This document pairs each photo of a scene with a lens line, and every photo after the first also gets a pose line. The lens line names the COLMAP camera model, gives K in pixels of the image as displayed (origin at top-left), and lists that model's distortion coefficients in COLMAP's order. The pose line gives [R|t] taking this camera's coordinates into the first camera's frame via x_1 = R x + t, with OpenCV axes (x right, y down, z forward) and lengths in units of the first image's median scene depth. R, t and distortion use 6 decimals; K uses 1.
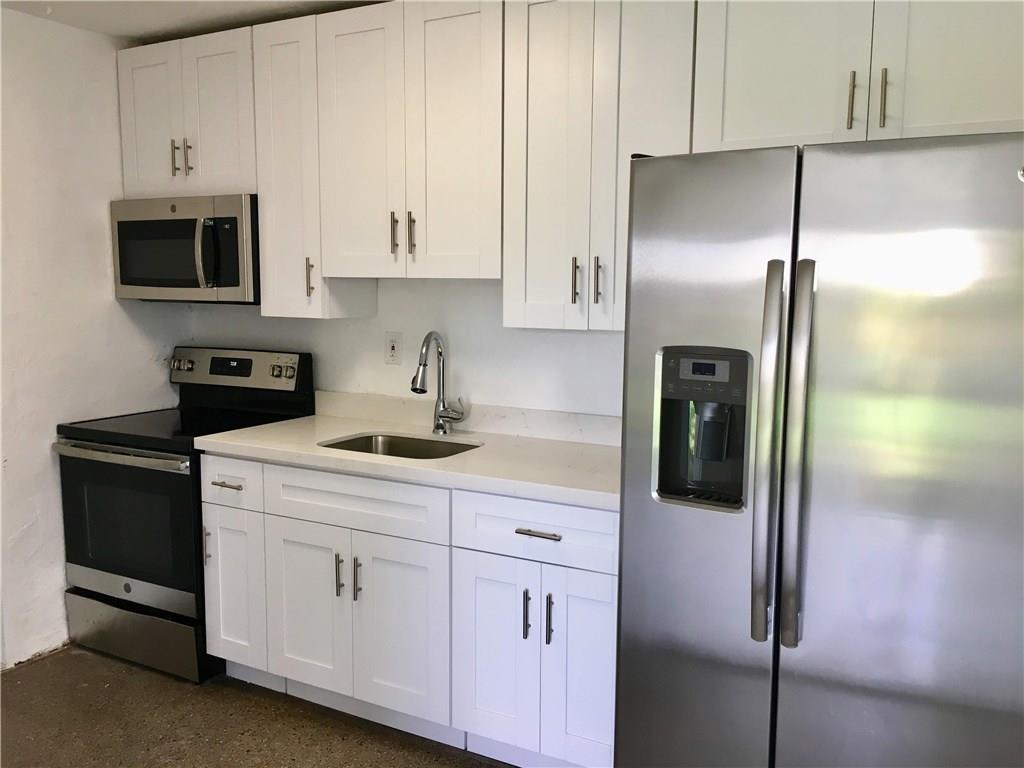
lens RADIAL K [[869.6, 0, 510.9], [0, 869.6, 379.8], [0, 0, 1]] dist [0.059181, -0.062660]
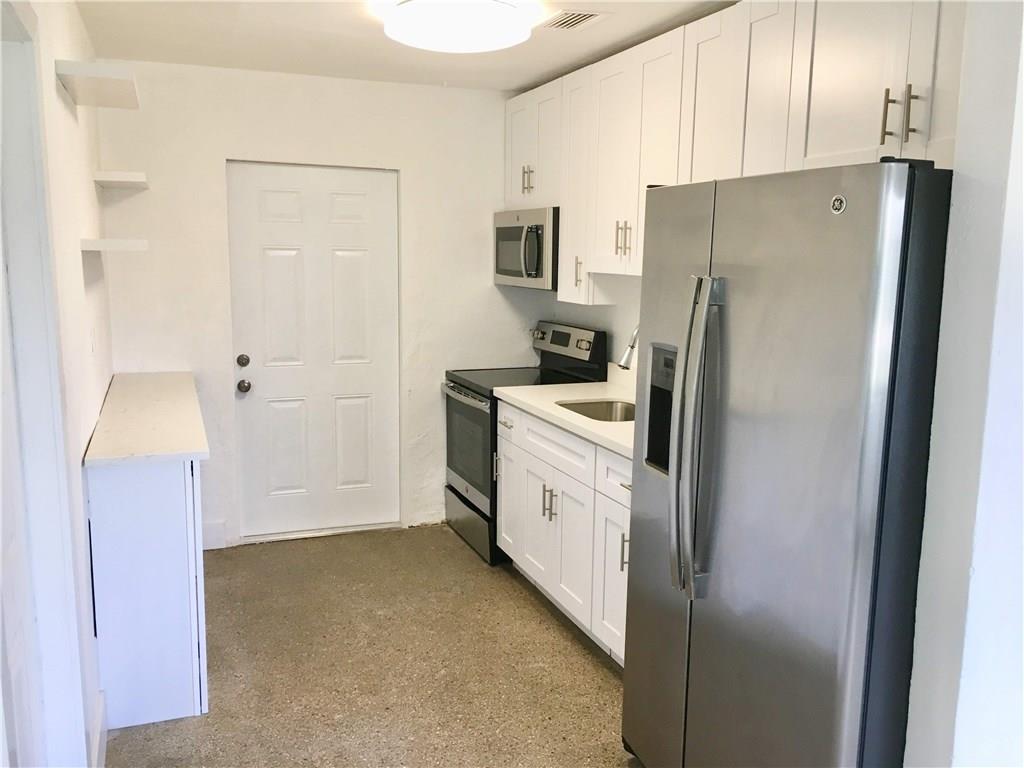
lens RADIAL K [[869.6, 0, 507.4], [0, 869.6, 378.8], [0, 0, 1]] dist [0.059181, -0.062660]
pose [[0.771231, 0.094562, -0.629492, 0.498208], [-0.075712, 0.995511, 0.056786, -0.026210], [0.632036, 0.003865, 0.774929, -0.048773]]
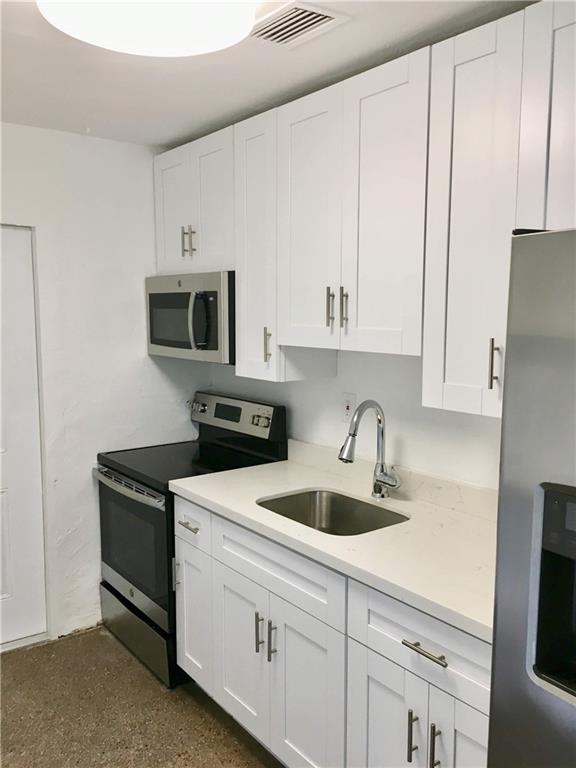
lens RADIAL K [[652.2, 0, 287.5], [0, 652.2, 382.9], [0, 0, 1]] dist [0.059181, -0.062660]
pose [[0.918907, 0.039038, -0.392537, 0.119456], [-0.039341, 0.999199, 0.007275, -0.075238], [0.392507, 0.008758, 0.919707, 0.243542]]
